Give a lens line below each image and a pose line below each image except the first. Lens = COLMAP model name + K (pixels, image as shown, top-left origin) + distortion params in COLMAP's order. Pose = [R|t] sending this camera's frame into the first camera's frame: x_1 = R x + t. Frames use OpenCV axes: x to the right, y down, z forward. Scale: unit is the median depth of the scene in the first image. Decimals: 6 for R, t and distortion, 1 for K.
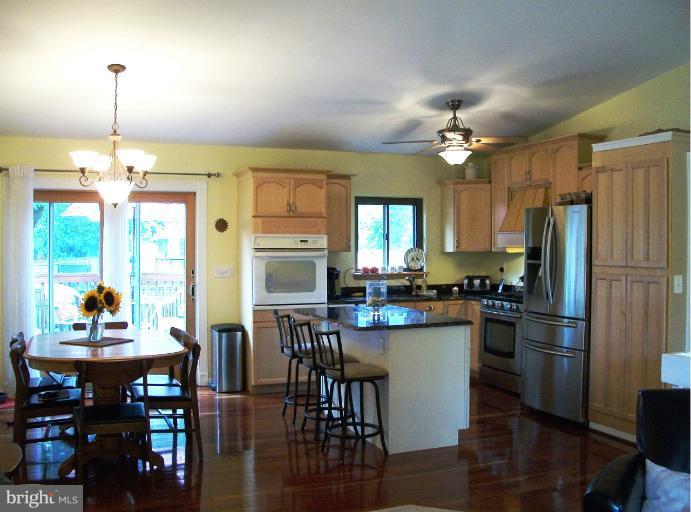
lens RADIAL K [[715.1, 0, 345.5], [0, 715.1, 256.0], [0, 0, 1]] dist [-0.196194, 0.000773]
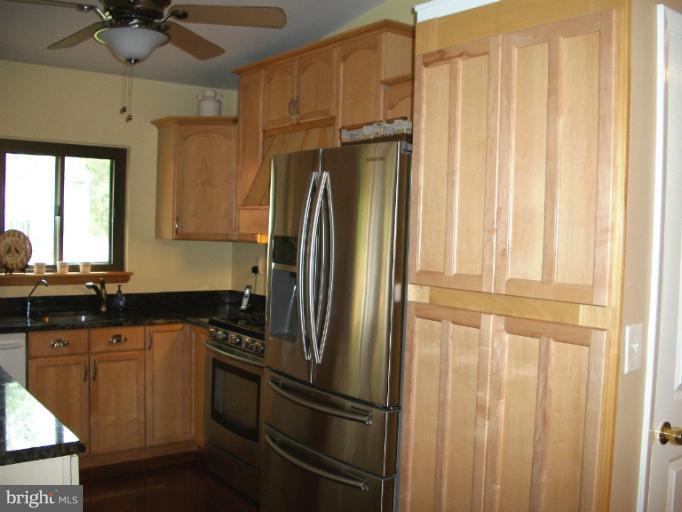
lens RADIAL K [[710.1, 0, 341.0], [0, 710.1, 256.0], [0, 0, 1]] dist [-0.212976, 0.162913]
pose [[0.966139, 0.012532, 0.257719, 0.147175], [-0.020056, 0.999445, 0.026584, -0.010622], [-0.257243, -0.030853, 0.965854, 0.431710]]
